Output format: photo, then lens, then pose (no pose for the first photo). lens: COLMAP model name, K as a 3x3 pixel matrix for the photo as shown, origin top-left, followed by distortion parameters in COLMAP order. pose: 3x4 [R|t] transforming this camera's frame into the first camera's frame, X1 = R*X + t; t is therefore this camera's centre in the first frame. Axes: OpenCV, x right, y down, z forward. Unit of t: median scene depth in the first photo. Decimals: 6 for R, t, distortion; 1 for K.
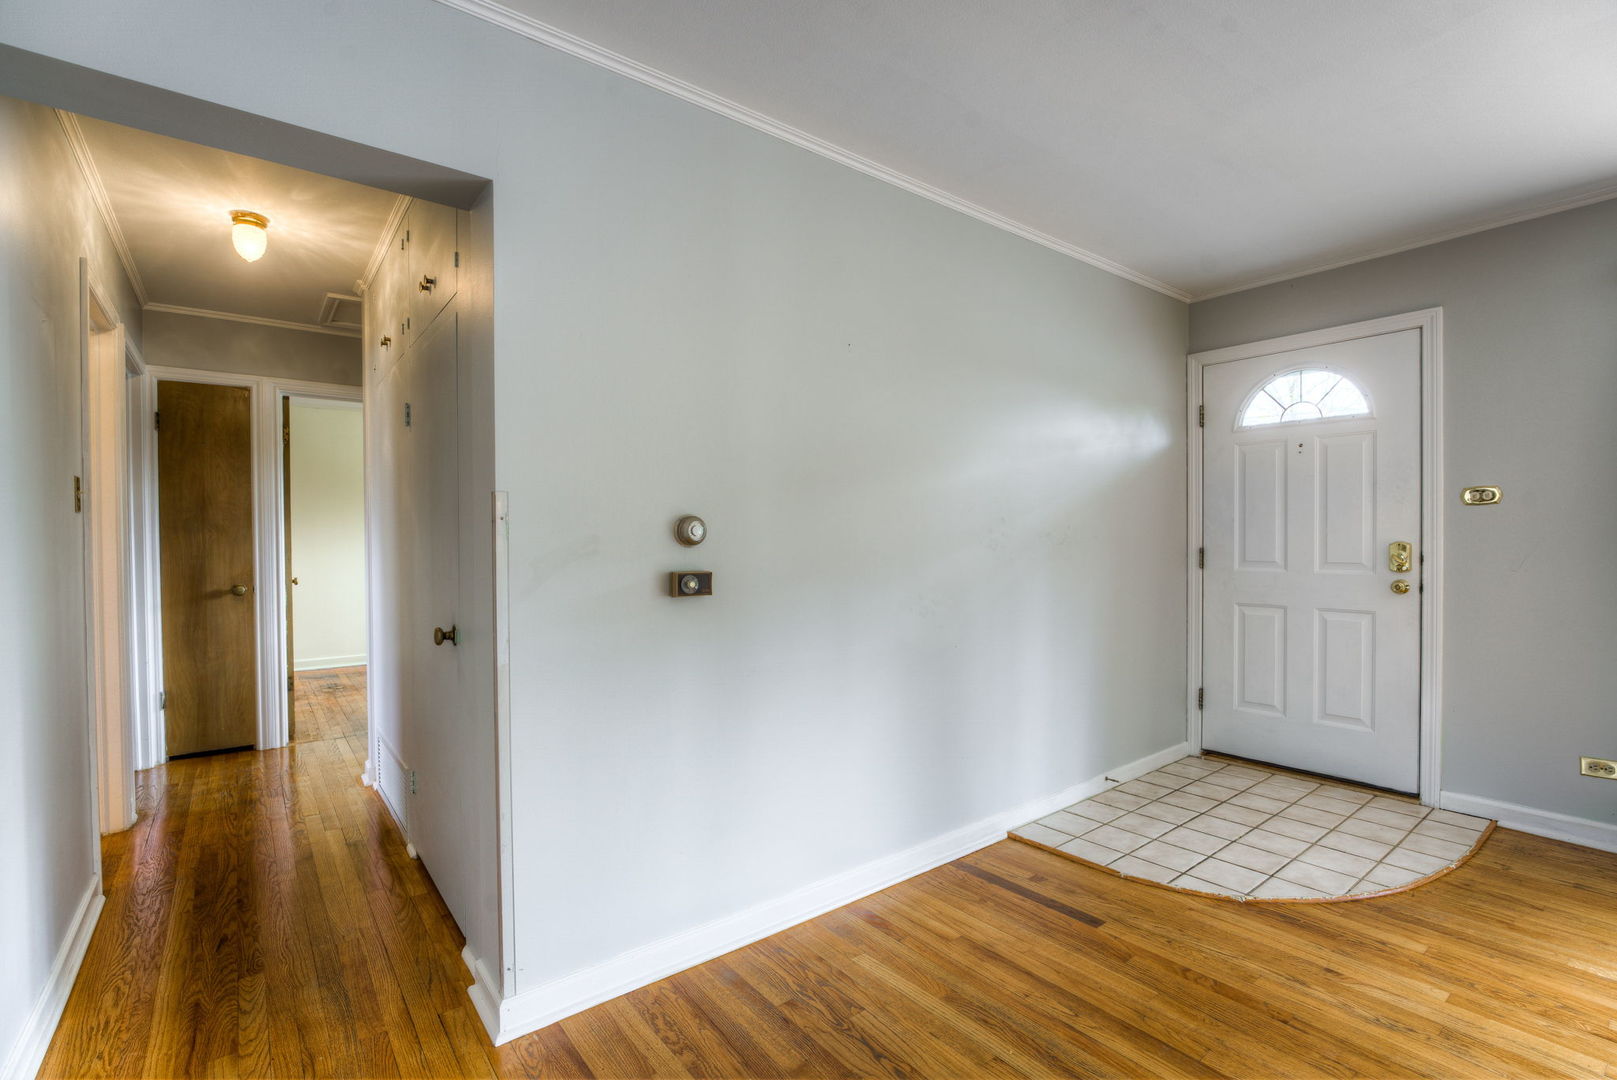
lens RADIAL K [[728.8, 0, 798.6], [0, 728.8, 549.5], [0, 0, 1]] dist [-0.021853, 0.003276]
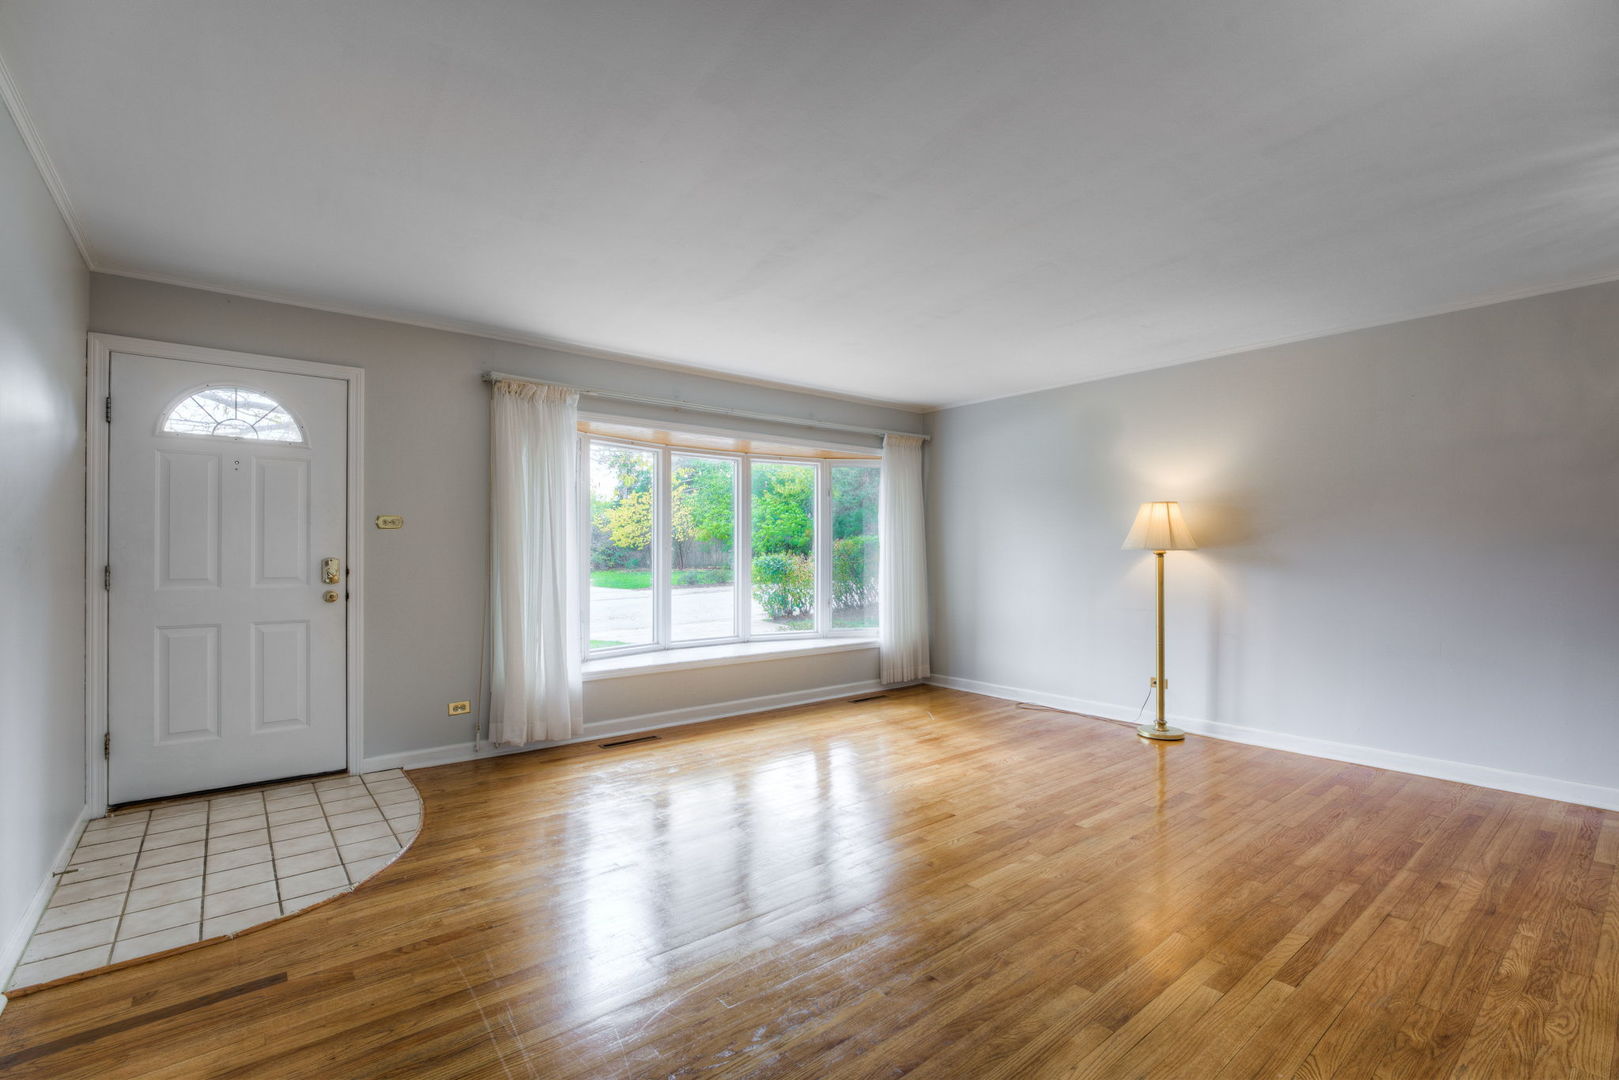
lens RADIAL K [[729.7, 0, 816.3], [0, 729.7, 544.8], [0, 0, 1]] dist [-0.021853, 0.003276]
pose [[-0.033431, 0.015198, 0.999325, -0.375877], [0.013924, 0.999794, -0.014739, -0.003437], [-0.999344, 0.013422, -0.033636, 0.253708]]
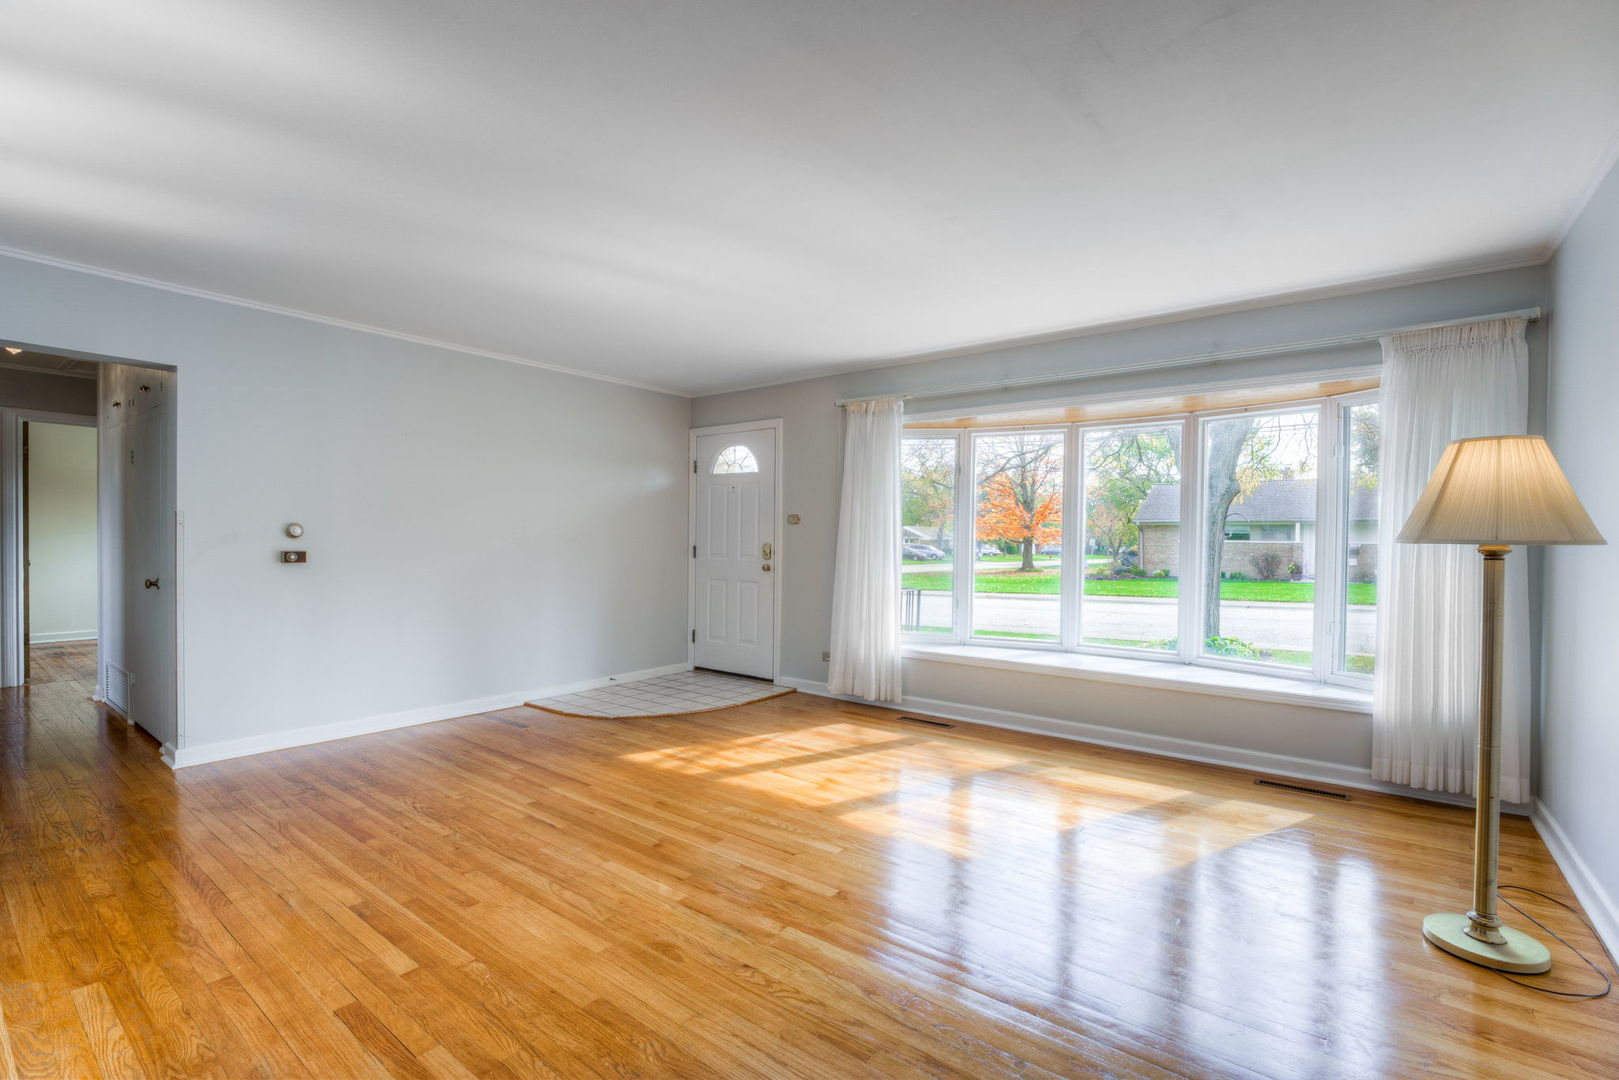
lens RADIAL K [[729.7, 0, 806.9], [0, 729.7, 548.4], [0, 0, 1]] dist [-0.021853, 0.003276]
pose [[0.968094, 0.013132, 0.250244, 0.479186], [-0.012853, 0.999914, -0.002750, 0.006803], [-0.250259, -0.000554, 0.968179, -0.854156]]
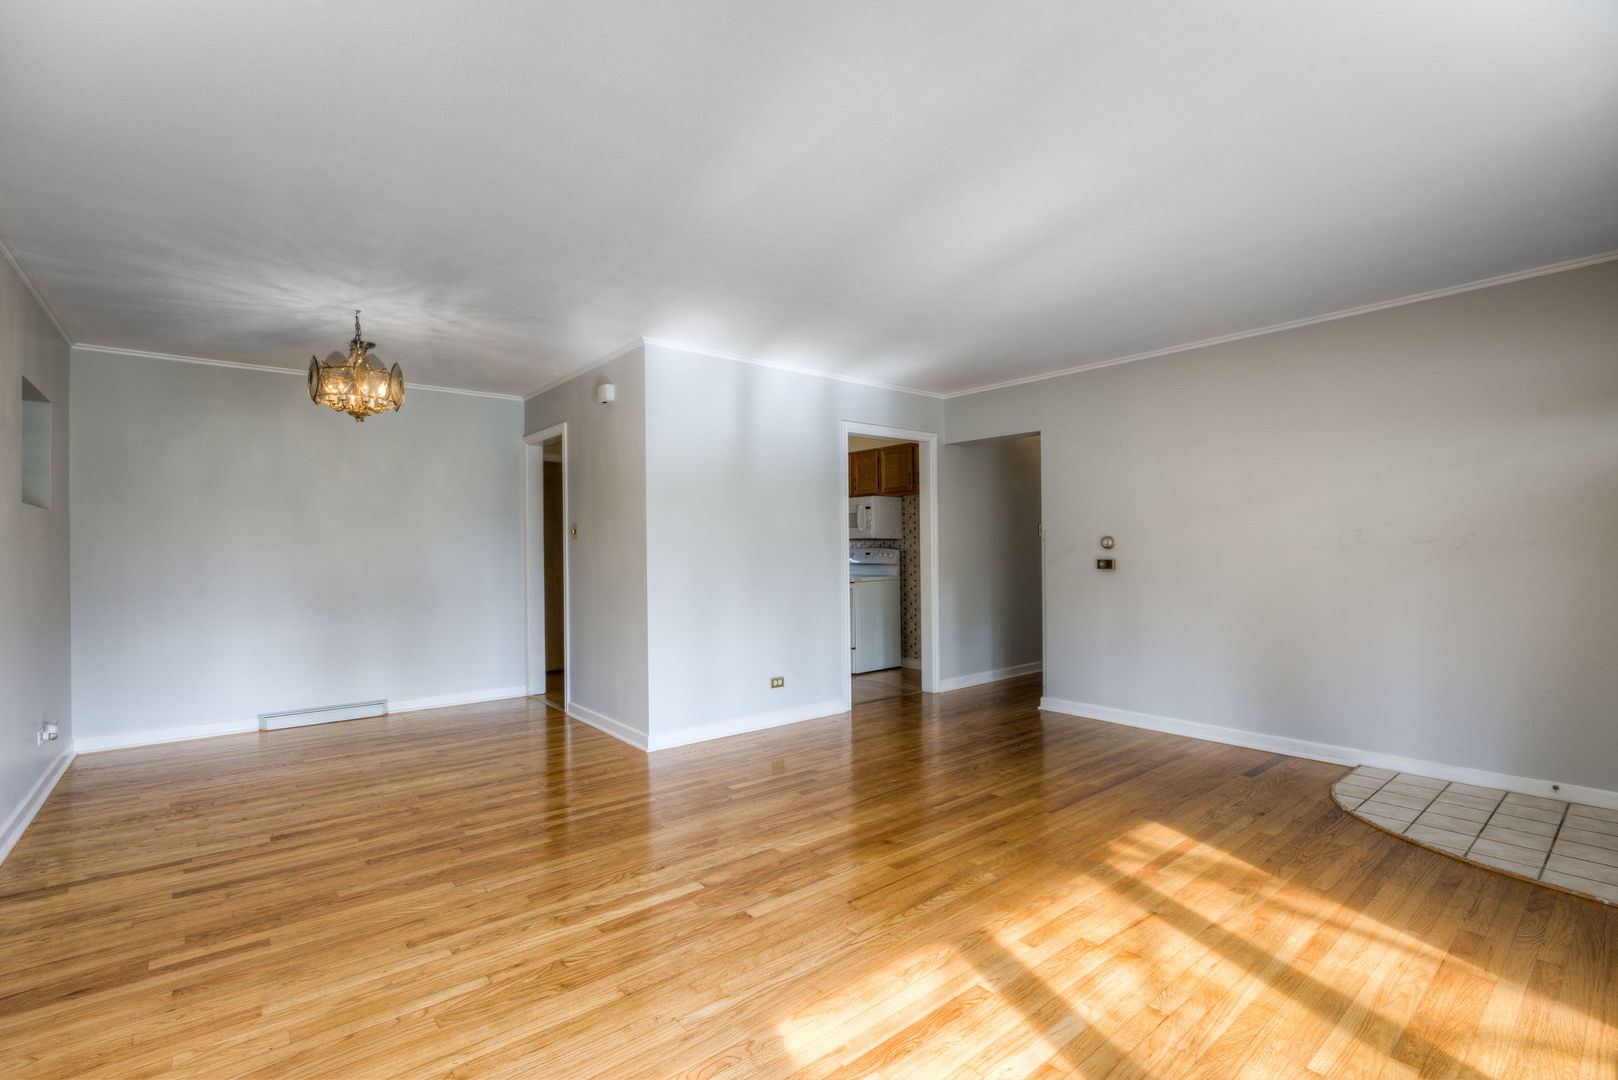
lens RADIAL K [[729.3, 0, 812.0], [0, 729.3, 547.7], [0, 0, 1]] dist [-0.021853, 0.003276]
pose [[0.036642, 0.008946, -0.999288, 1.487871], [-0.005754, 0.999945, 0.008741, -0.016195], [0.999312, 0.005429, 0.036691, -0.054530]]
